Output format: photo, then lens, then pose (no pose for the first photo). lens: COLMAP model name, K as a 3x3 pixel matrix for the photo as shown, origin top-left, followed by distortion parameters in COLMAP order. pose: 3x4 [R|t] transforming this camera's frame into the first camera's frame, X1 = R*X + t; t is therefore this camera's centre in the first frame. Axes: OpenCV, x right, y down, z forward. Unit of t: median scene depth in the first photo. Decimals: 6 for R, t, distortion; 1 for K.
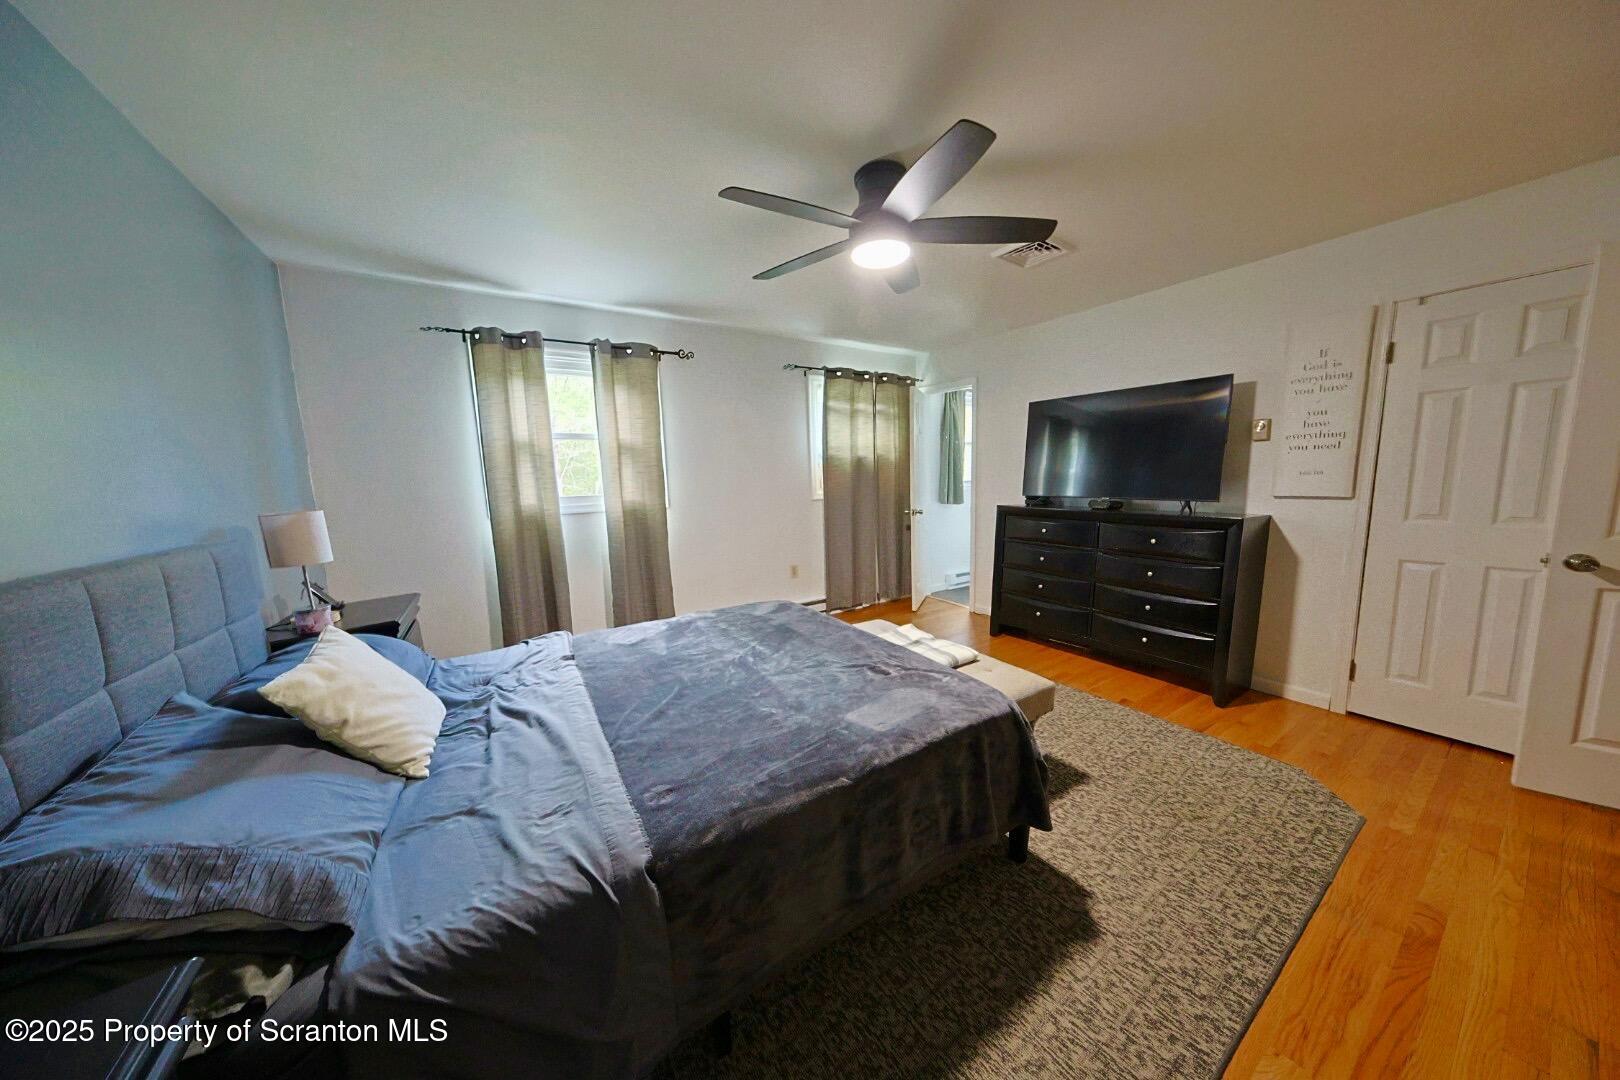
lens RADIAL K [[493.4, 0, 810.0], [0, 493.4, 540.0], [0, 0, 1]] dist [-0.002271, -0.000007]
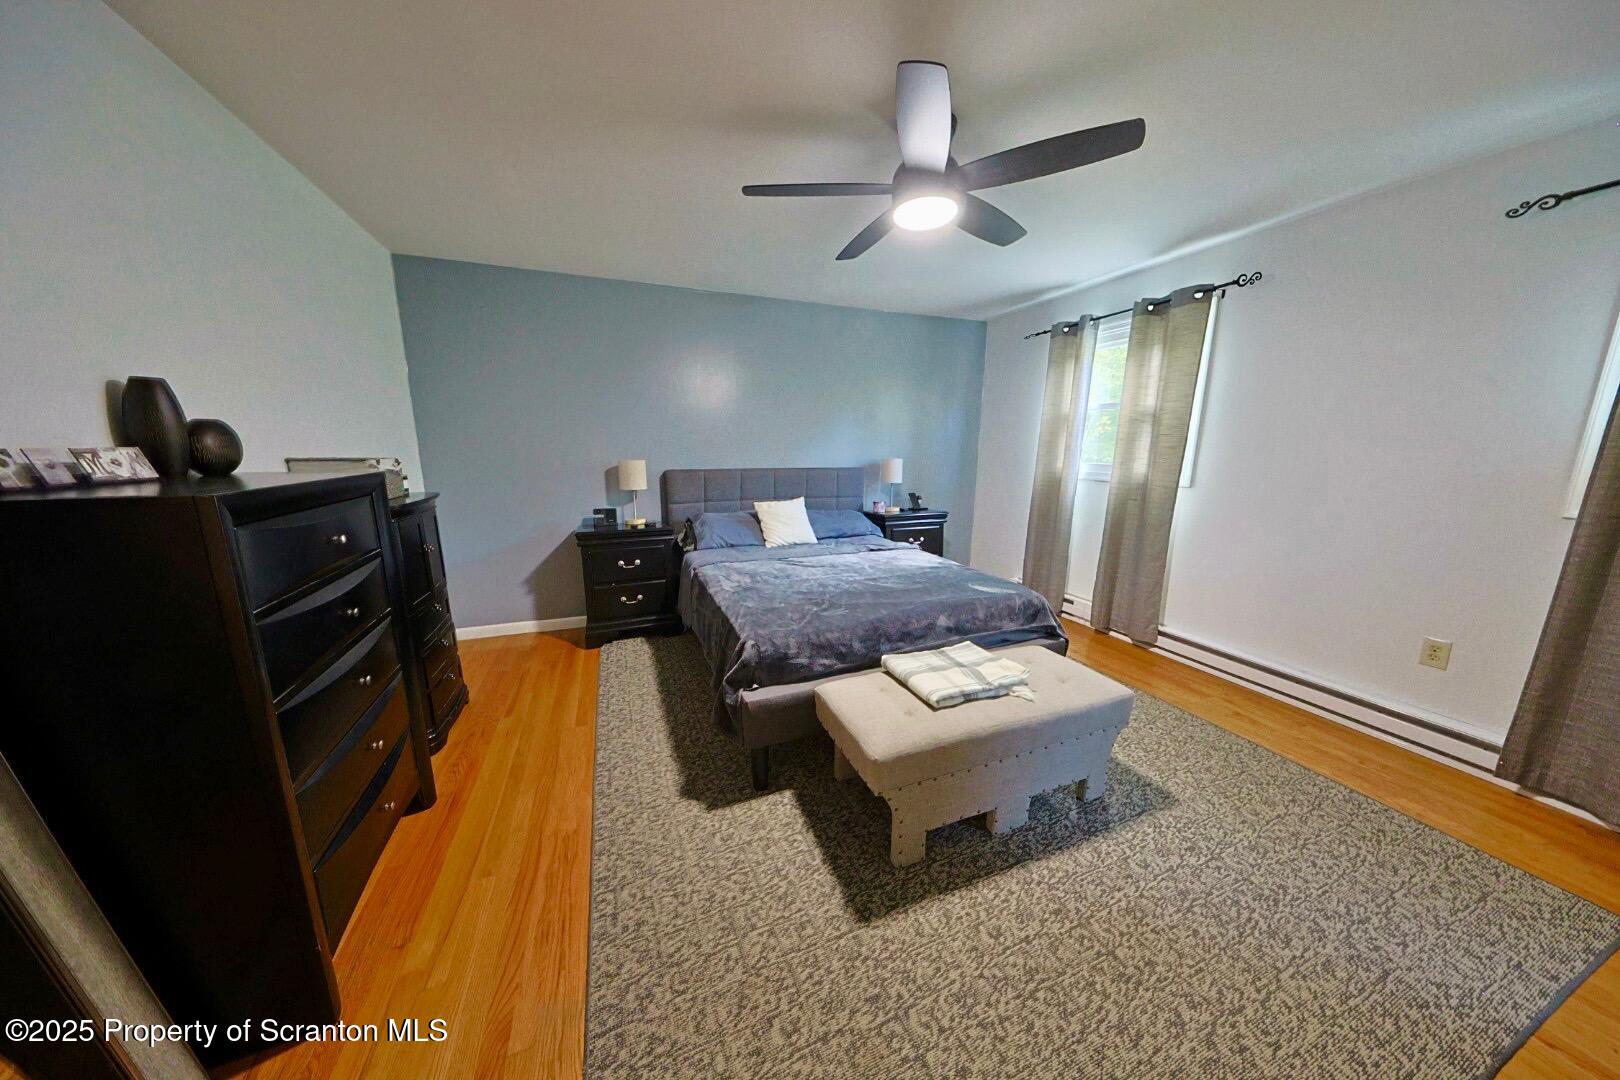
lens RADIAL K [[493.4, 0, 810.0], [0, 493.4, 540.0], [0, 0, 1]] dist [-0.002271, -0.000007]
pose [[-0.189508, 0.214586, -0.958144, 1.146824], [-0.130448, 0.961674, 0.241177, -0.177240], [0.973175, 0.170693, -0.154253, 0.982688]]
